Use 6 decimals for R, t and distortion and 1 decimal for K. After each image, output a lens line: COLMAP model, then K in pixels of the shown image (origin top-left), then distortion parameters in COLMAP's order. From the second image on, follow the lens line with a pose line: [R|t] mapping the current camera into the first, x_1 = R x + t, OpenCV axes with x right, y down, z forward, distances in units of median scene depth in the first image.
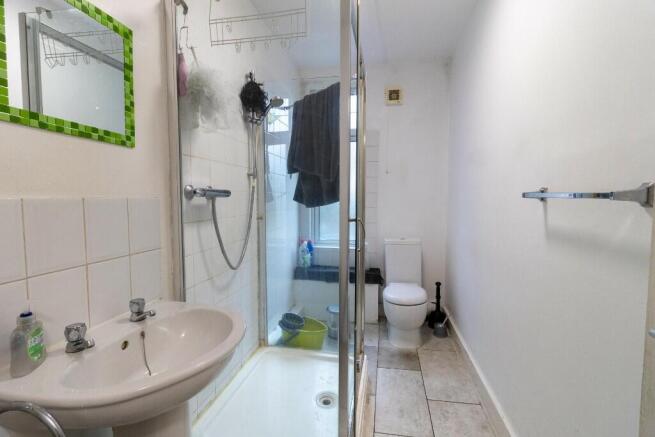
lens RADIAL K [[299.8, 0, 329.6], [0, 299.8, 213.1], [0, 0, 1]] dist [-0.000675, 0.000749]
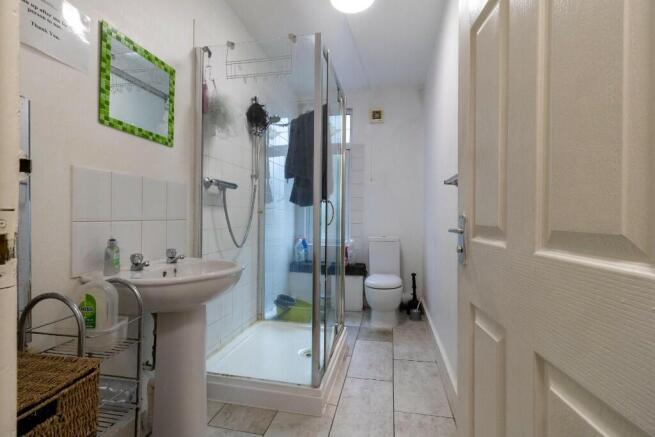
lens RADIAL K [[299.8, 0, 329.6], [0, 299.8, 213.1], [0, 0, 1]] dist [-0.000675, 0.000749]
pose [[0.999816, 0.008136, -0.017350, 0.091620], [-0.009247, 0.997845, -0.064965, 0.123628], [0.016784, 0.065113, 0.997737, -0.276182]]
